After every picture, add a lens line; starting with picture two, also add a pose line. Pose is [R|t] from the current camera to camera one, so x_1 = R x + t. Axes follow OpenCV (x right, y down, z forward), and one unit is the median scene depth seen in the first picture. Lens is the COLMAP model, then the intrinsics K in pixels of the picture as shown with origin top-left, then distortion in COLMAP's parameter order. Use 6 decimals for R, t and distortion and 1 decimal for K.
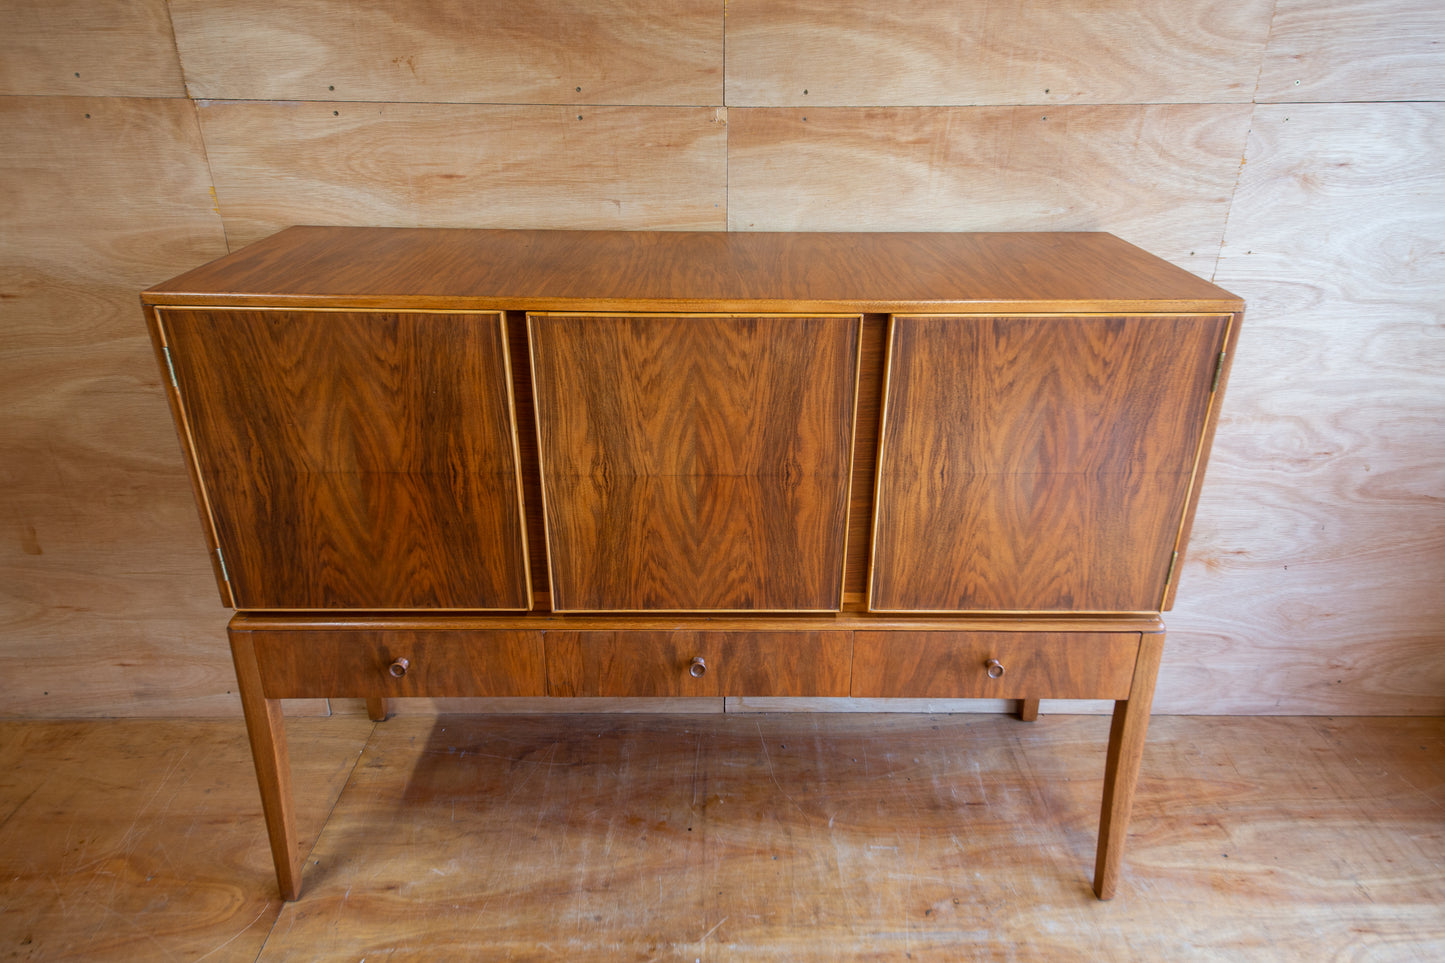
lens RADIAL K [[944.1, 0, 721.0], [0, 944.1, 485.8], [0, 0, 1]] dist [0.068427, -0.044589]
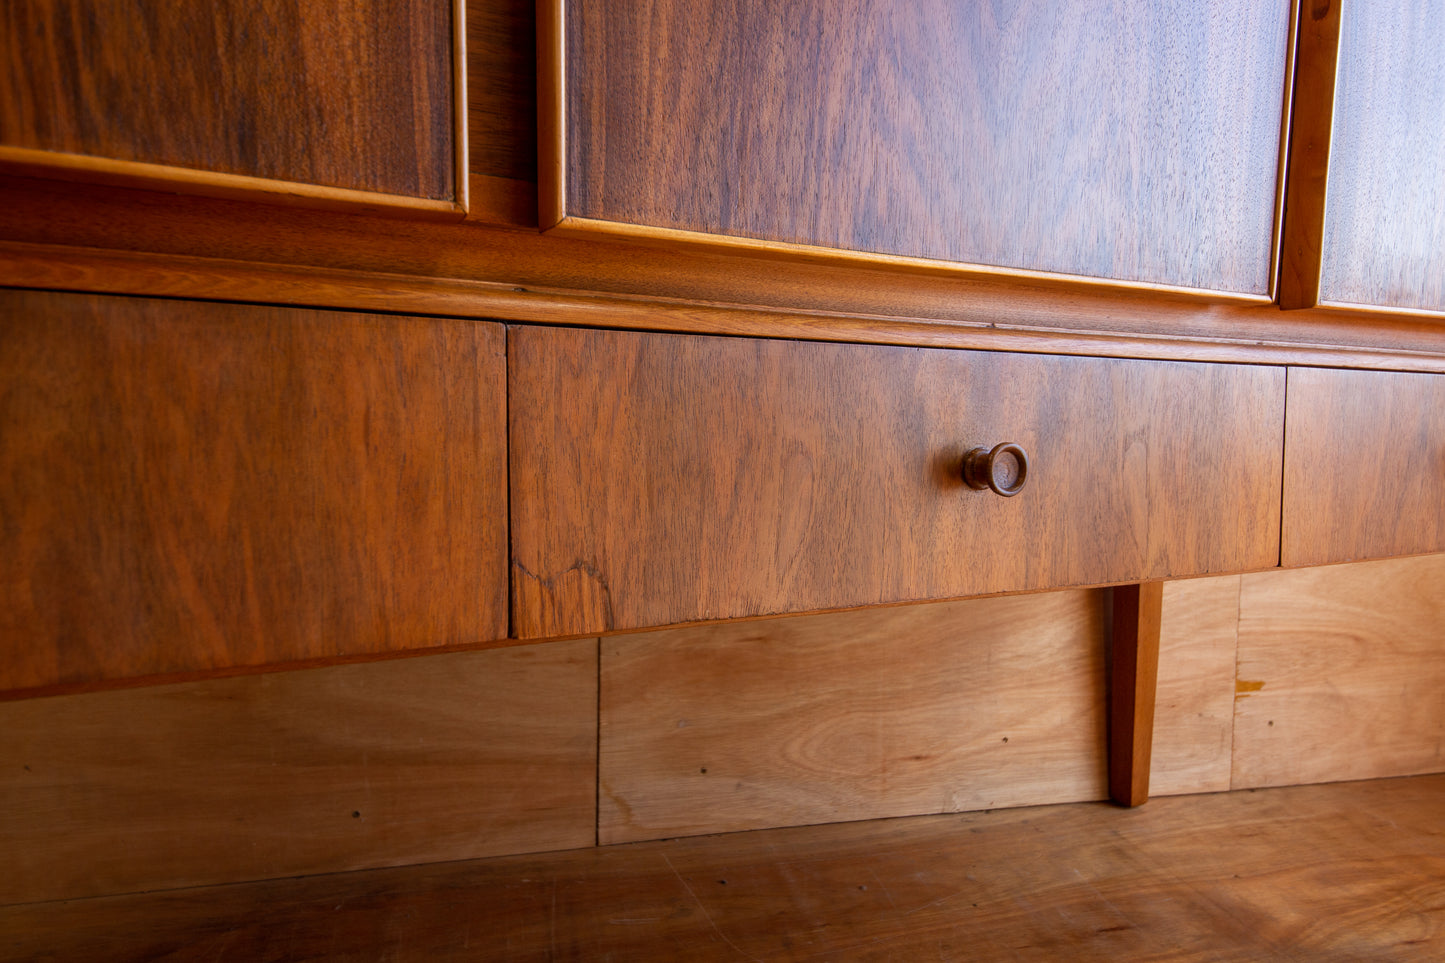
lens RADIAL K [[944.1, 0, 726.8], [0, 944.1, 485.6], [0, 0, 1]] dist [0.068427, -0.044589]
pose [[0.886061, -0.027125, 0.462774, -0.236854], [0.185979, 0.935226, -0.301271, 0.260892], [-0.424626, 0.353011, 0.833712, 0.736753]]
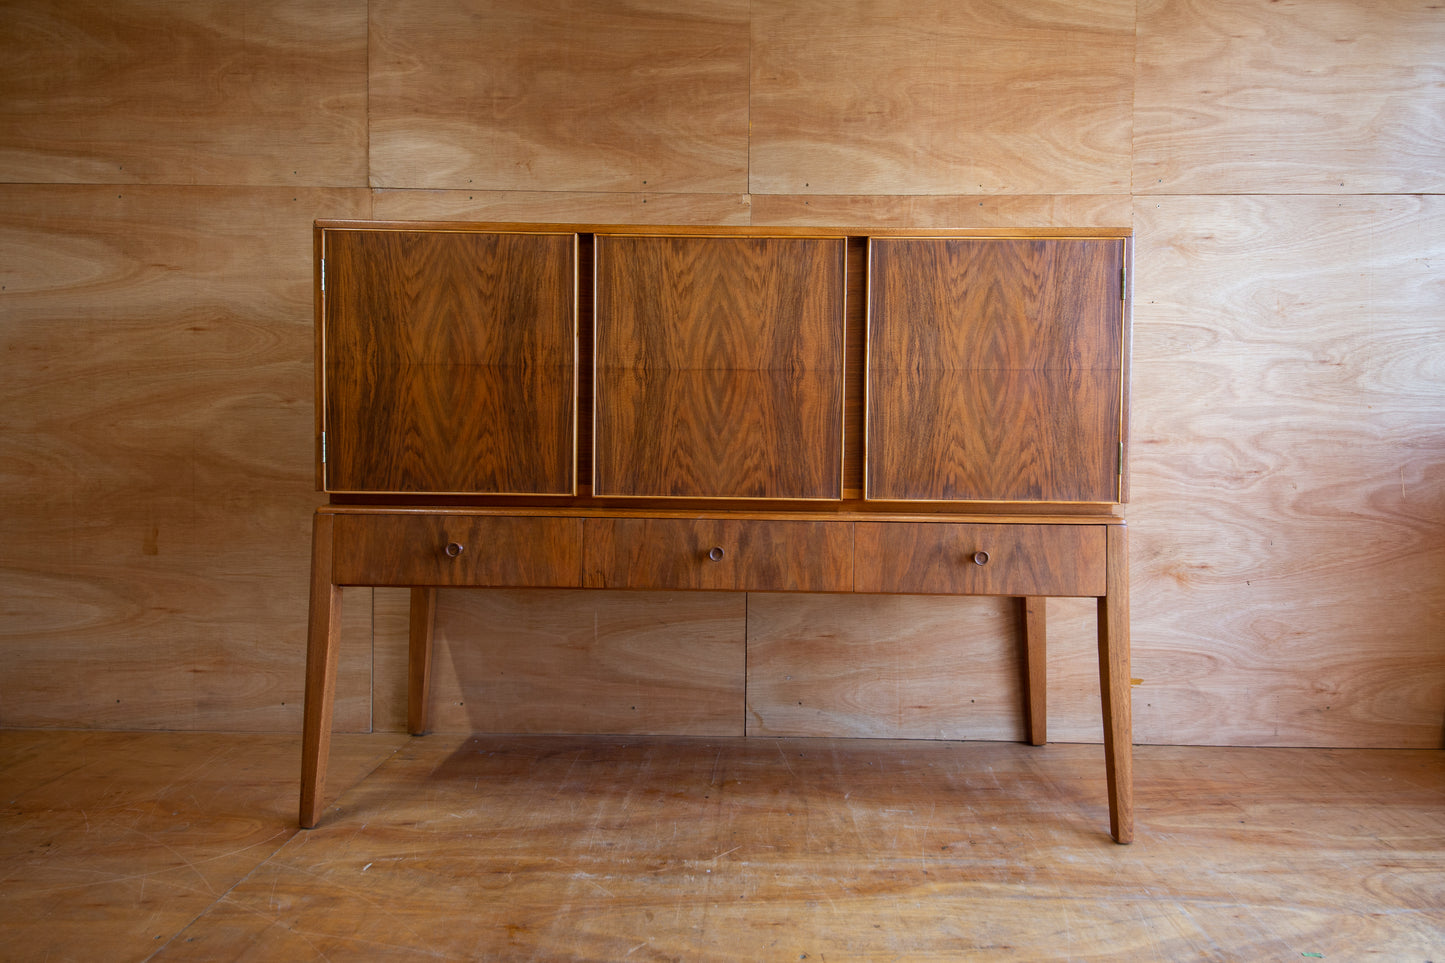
lens RADIAL K [[842.4, 0, 746.0], [0, 842.4, 465.5], [0, 0, 1]] dist [0.048735, -0.035092]
pose [[0.999779, 0.008336, -0.019310, 0.027523], [-0.015519, 0.912066, -0.409750, 0.480693], [0.014196, 0.409959, 0.911993, 0.038935]]
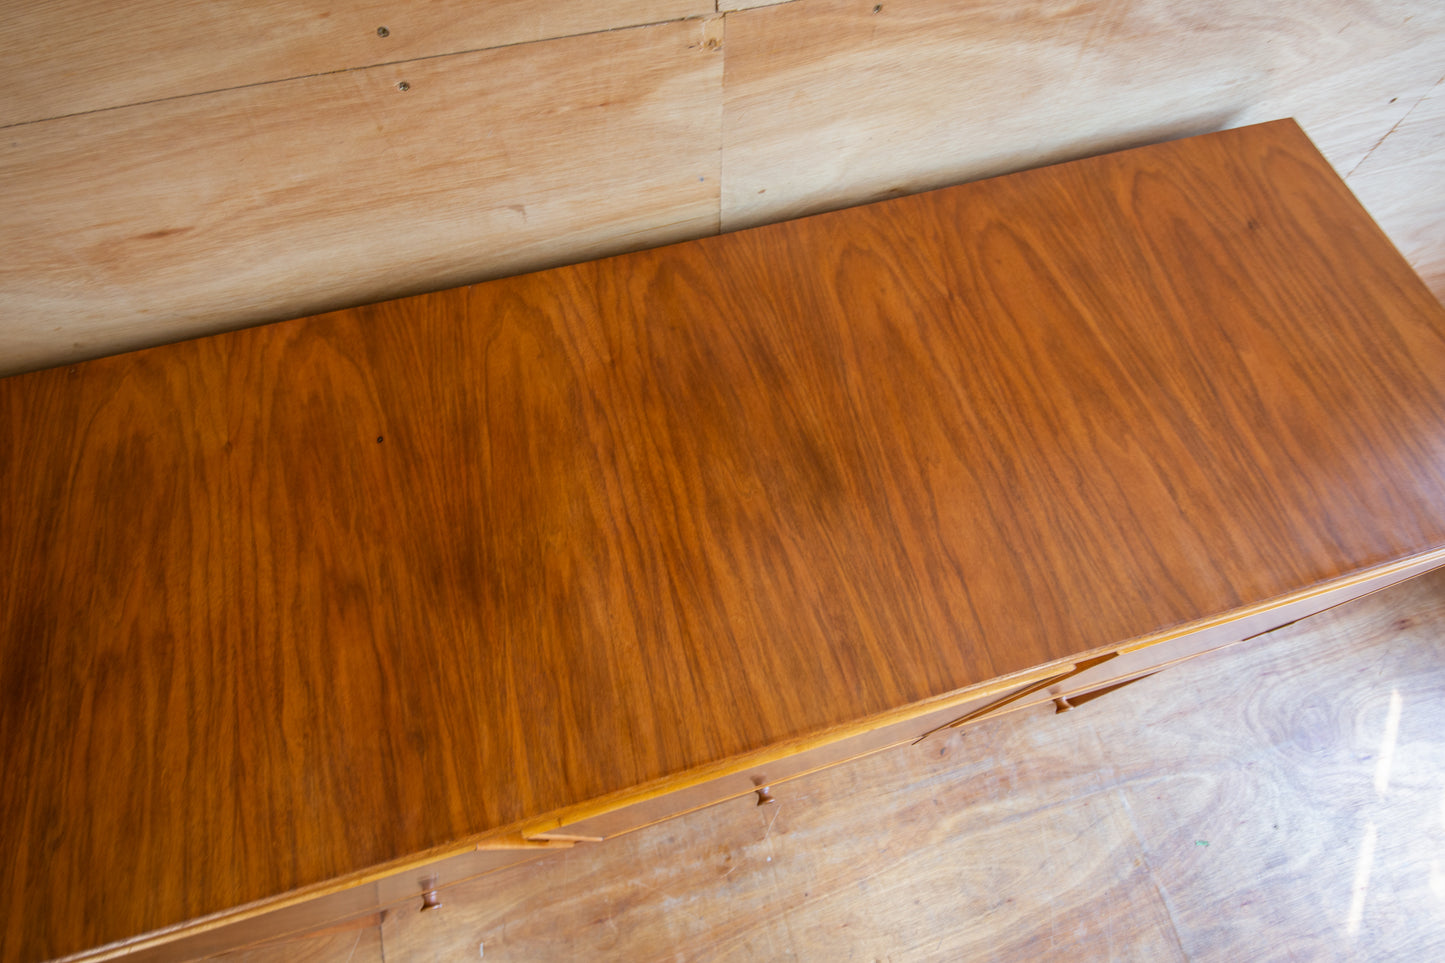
lens RADIAL K [[778.4, 0, 719.5], [0, 778.4, 481.9], [0, 0, 1]] dist [0.032024, -0.028518]
pose [[0.966550, -0.226889, 0.119594, -0.093679], [0.095021, 0.749889, 0.654704, -0.487628], [-0.238227, -0.621441, 0.746364, 0.595377]]
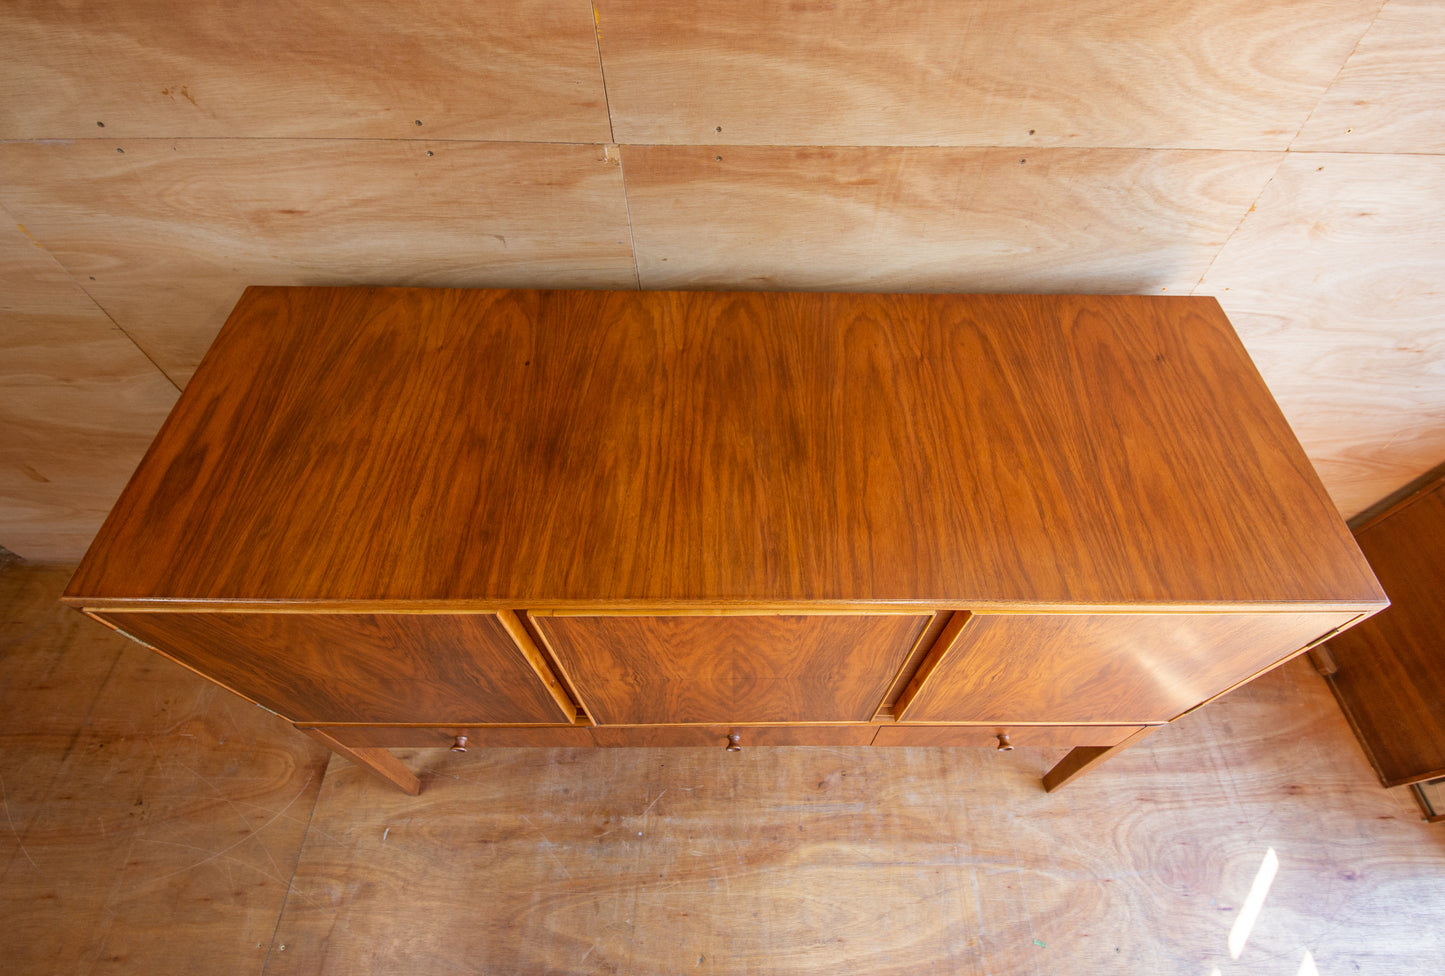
lens RADIAL K [[709.4, 0, 749.0], [0, 709.4, 405.4], [0, 0, 1]] dist [0.015645, -0.020499]
pose [[0.999917, 0.011045, 0.006557, 0.114357], [-0.012821, 0.889732, 0.456303, -0.485930], [-0.000794, -0.456349, 0.889800, 0.401775]]
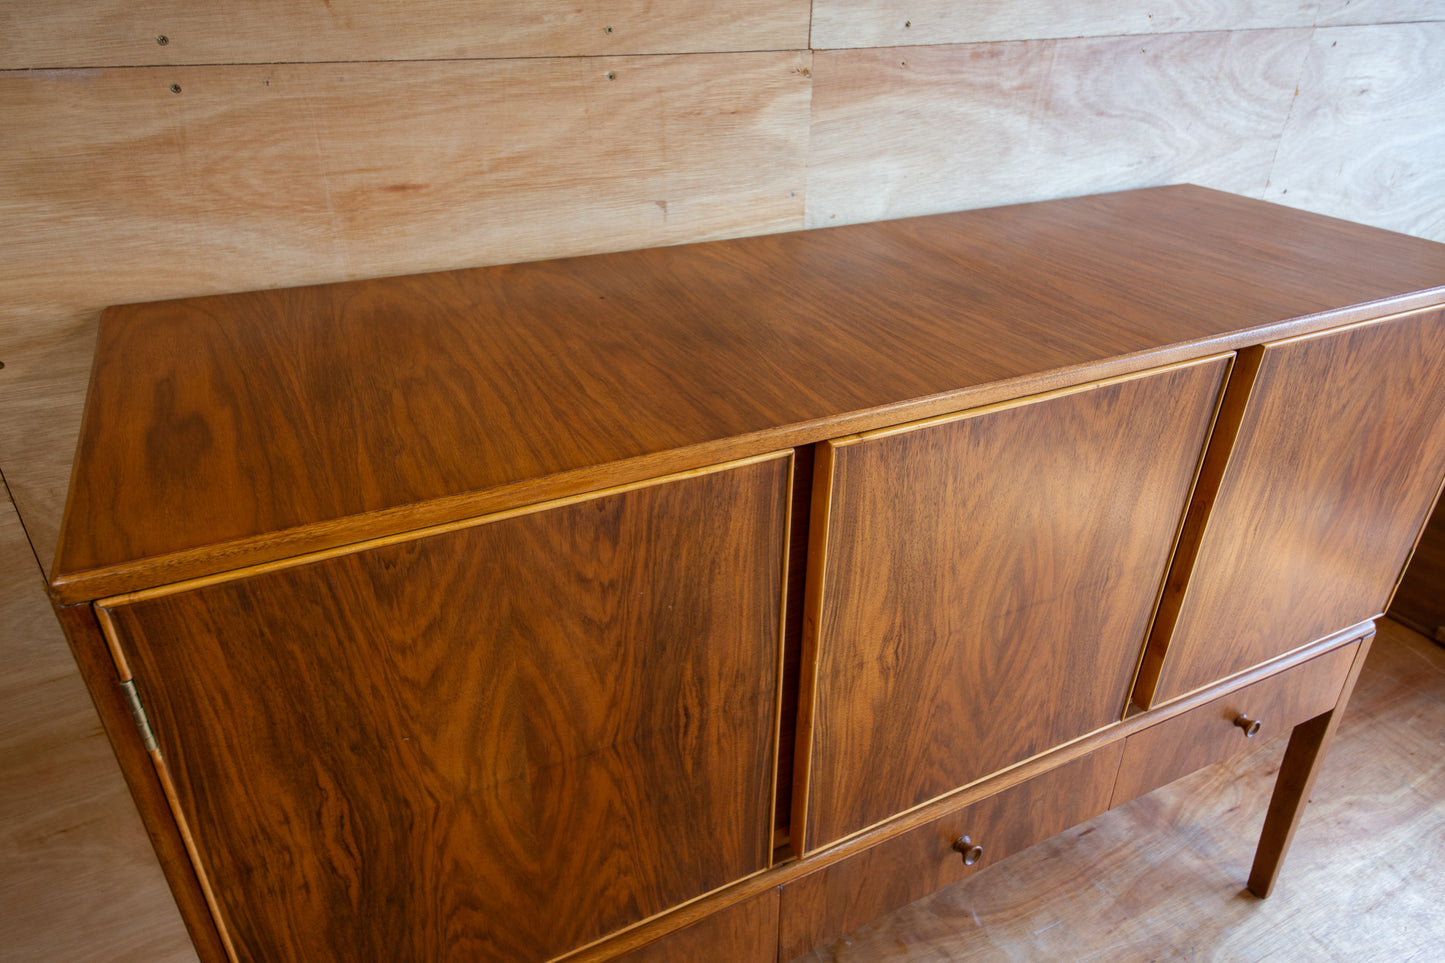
lens RADIAL K [[944.1, 0, 724.8], [0, 944.1, 485.2], [0, 0, 1]] dist [0.068427, -0.044589]
pose [[0.894671, -0.212269, 0.393073, -0.396460], [0.179342, 0.976544, 0.119157, -0.190519], [-0.409146, -0.036112, 0.911754, 0.398926]]
